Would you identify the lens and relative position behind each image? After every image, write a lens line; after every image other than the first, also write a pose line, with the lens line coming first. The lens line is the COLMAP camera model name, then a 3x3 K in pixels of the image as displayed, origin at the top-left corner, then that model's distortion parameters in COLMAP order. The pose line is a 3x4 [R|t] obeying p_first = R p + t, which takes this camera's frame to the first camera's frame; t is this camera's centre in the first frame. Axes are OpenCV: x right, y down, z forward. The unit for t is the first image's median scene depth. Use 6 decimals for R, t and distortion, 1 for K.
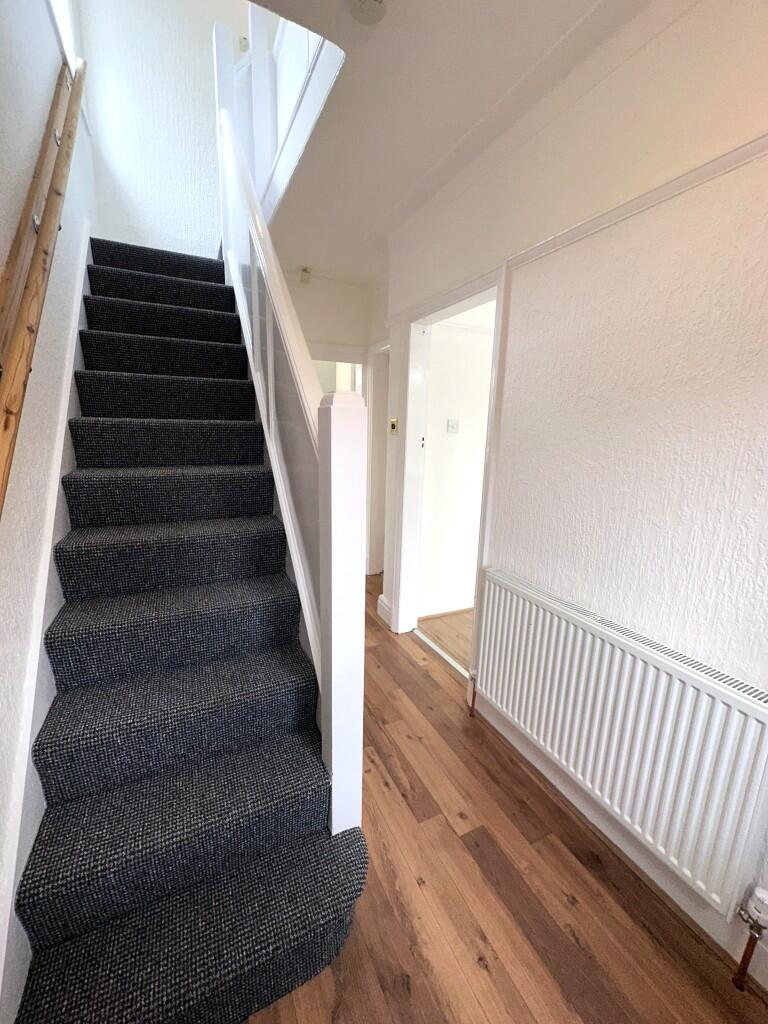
lens RADIAL K [[407.9, 0, 384.0], [0, 407.9, 512.0], [0, 0, 1]] dist [-0.002545, 0.000628]
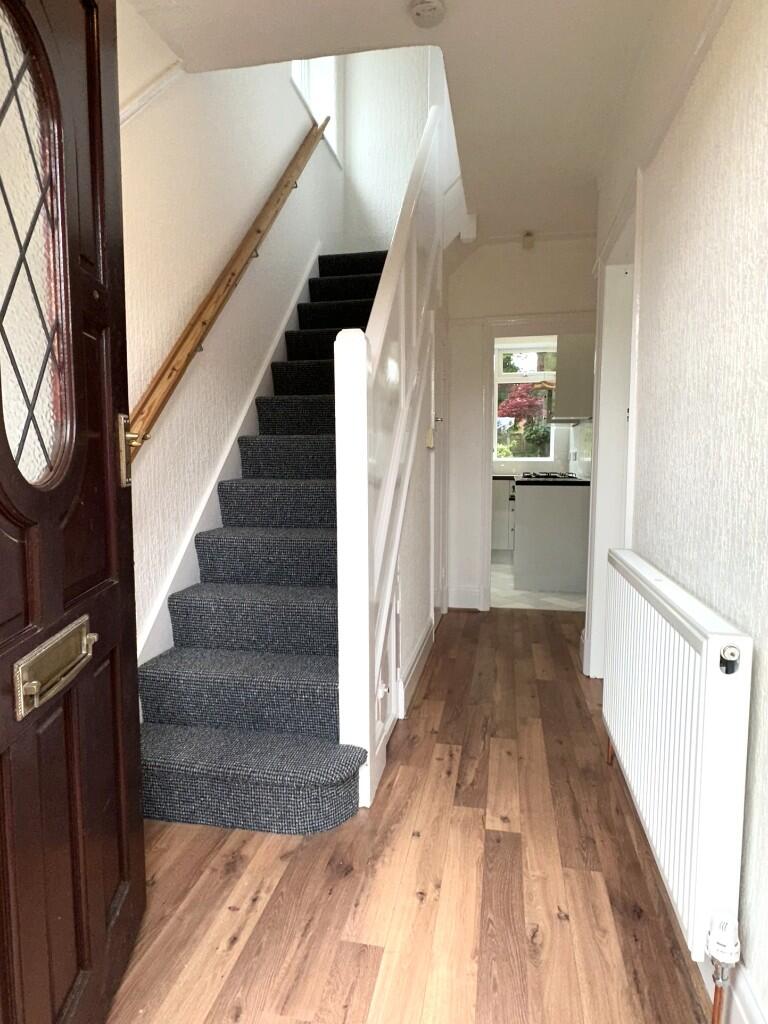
lens RADIAL K [[599.2, 0, 384.0], [0, 599.2, 512.0], [0, 0, 1]] dist [0.001444, 0.000253]
pose [[0.791887, 0.030456, -0.609908, 0.704067], [-0.105682, 0.990521, -0.087751, 0.252740], [0.601454, 0.133945, 0.787599, -0.188098]]
